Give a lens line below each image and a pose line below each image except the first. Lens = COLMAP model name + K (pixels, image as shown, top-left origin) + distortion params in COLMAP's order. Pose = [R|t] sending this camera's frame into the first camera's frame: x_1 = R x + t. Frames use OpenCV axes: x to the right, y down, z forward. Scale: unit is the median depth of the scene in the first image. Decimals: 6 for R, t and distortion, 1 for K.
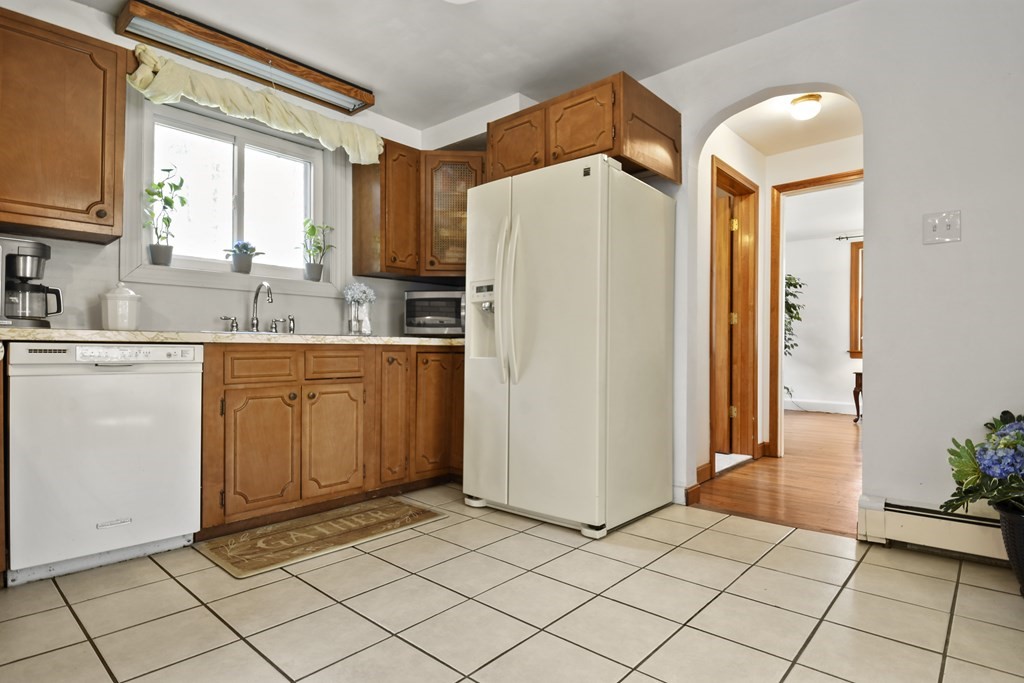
lens RADIAL K [[556.4, 0, 512.9], [0, 556.4, 356.4], [0, 0, 1]] dist [0.021209, -0.034077]
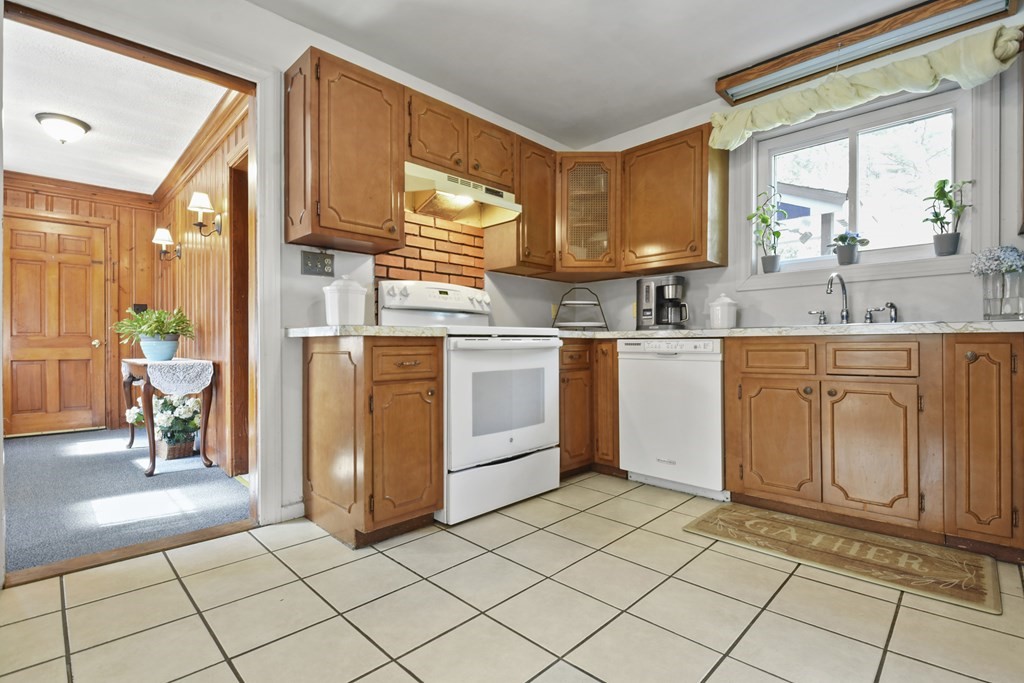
lens RADIAL K [[469.7, 0, 512.0], [0, 469.7, 341.5], [0, 0, 1]] dist [0.042787, -0.035730]
pose [[-0.045880, -0.008169, -0.998914, 0.450544], [-0.007900, 0.999938, -0.007814, -0.002683], [0.998916, 0.007533, -0.045941, 0.526814]]
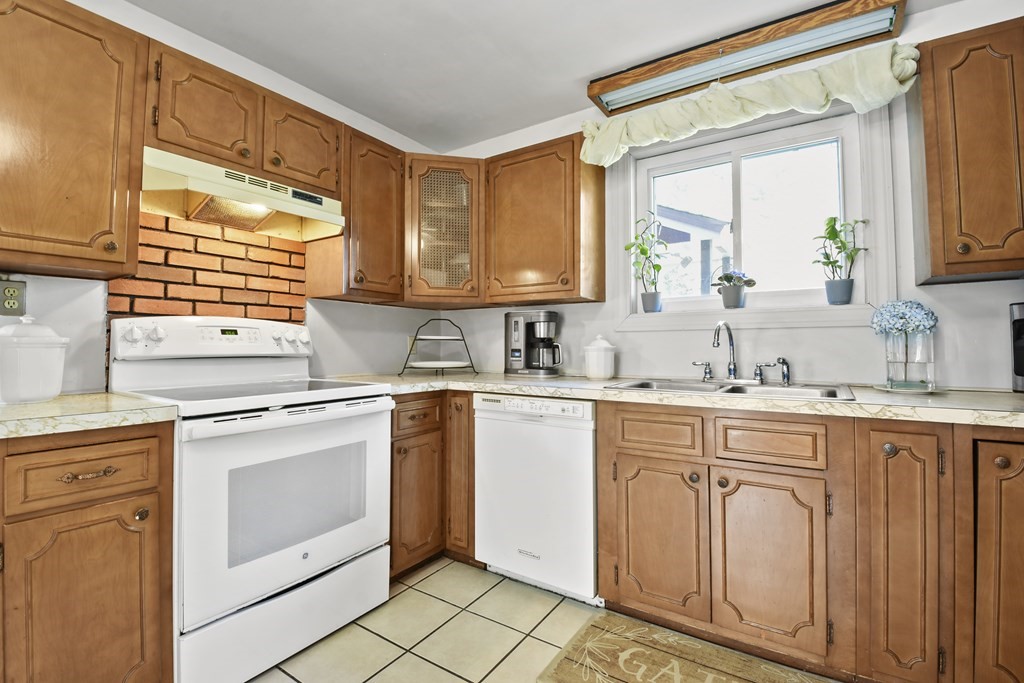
lens RADIAL K [[459.6, 0, 507.3], [0, 459.6, 333.5], [0, 0, 1]] dist [0.004193, -0.017645]
pose [[0.141504, -0.035266, -0.989309, 0.185744], [-0.007884, 0.999293, -0.036749, -0.096500], [0.989906, 0.012999, 0.141126, 0.663804]]
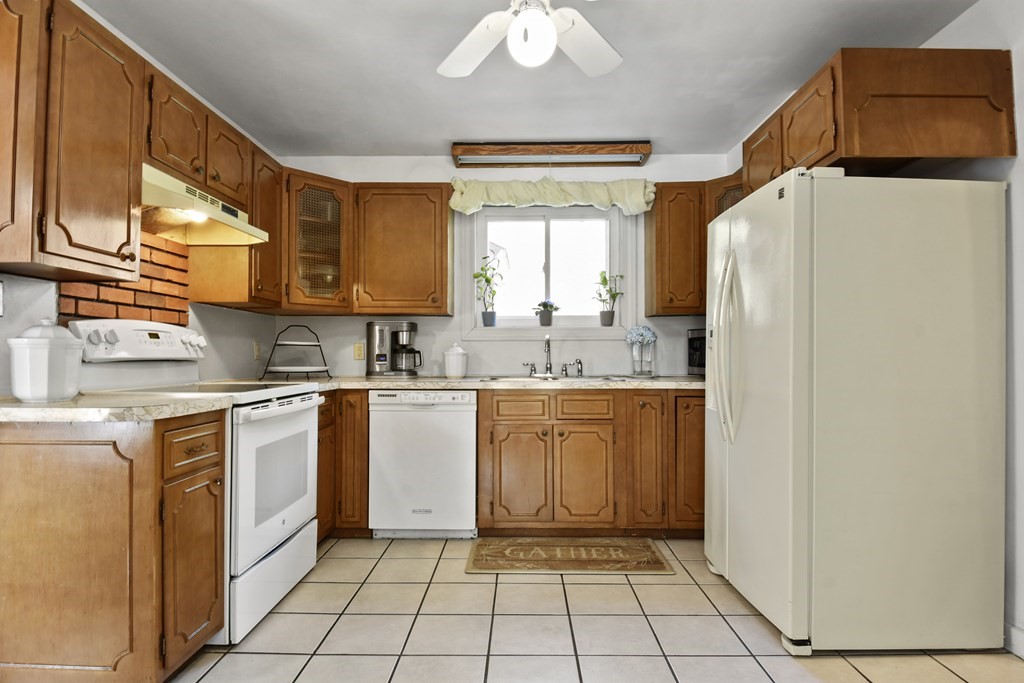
lens RADIAL K [[561.1, 0, 498.9], [0, 561.1, 353.0], [0, 0, 1]] dist [0.042439, -0.045401]
pose [[0.640395, -0.011834, -0.767954, 0.469568], [-0.002271, 0.999848, -0.017301, -0.079315], [0.768042, 0.012824, 0.640271, 0.152504]]
